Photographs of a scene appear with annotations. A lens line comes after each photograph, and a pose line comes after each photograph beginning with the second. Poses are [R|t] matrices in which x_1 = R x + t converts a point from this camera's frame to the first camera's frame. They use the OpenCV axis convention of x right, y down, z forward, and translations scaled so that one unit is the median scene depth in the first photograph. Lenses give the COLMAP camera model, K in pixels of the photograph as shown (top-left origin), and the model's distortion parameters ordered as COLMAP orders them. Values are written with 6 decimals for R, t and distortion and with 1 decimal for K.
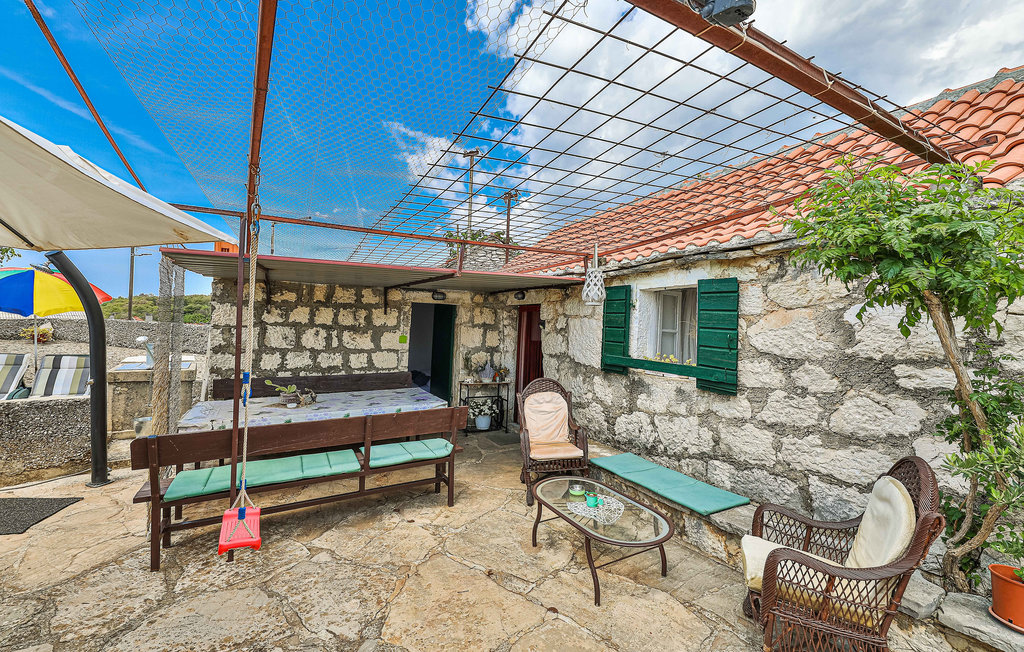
lens RADIAL K [[375.5, 0, 504.9], [0, 375.5, 311.9], [0, 0, 1]] dist [0.021993, -0.009369]
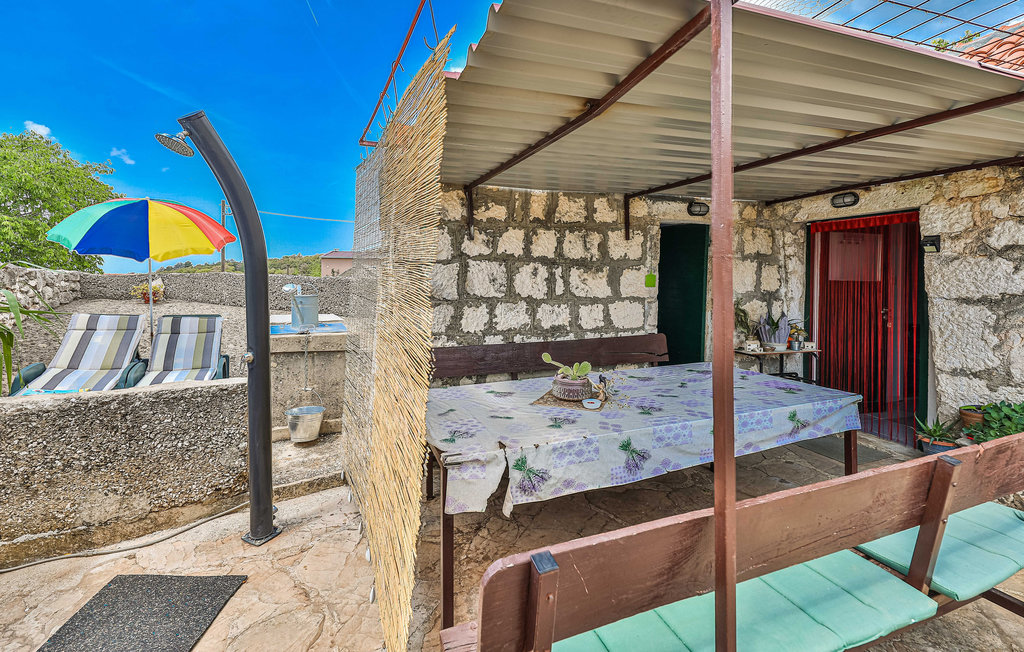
lens RADIAL K [[427.7, 0, 511.2], [0, 427.7, 258.3], [0, 0, 1]] dist [0.000502, -0.000050]
pose [[0.984305, -0.040976, -0.171653, -0.407557], [0.038493, 0.999101, -0.017768, 0.044223], [0.172227, 0.010881, 0.984997, 0.305208]]
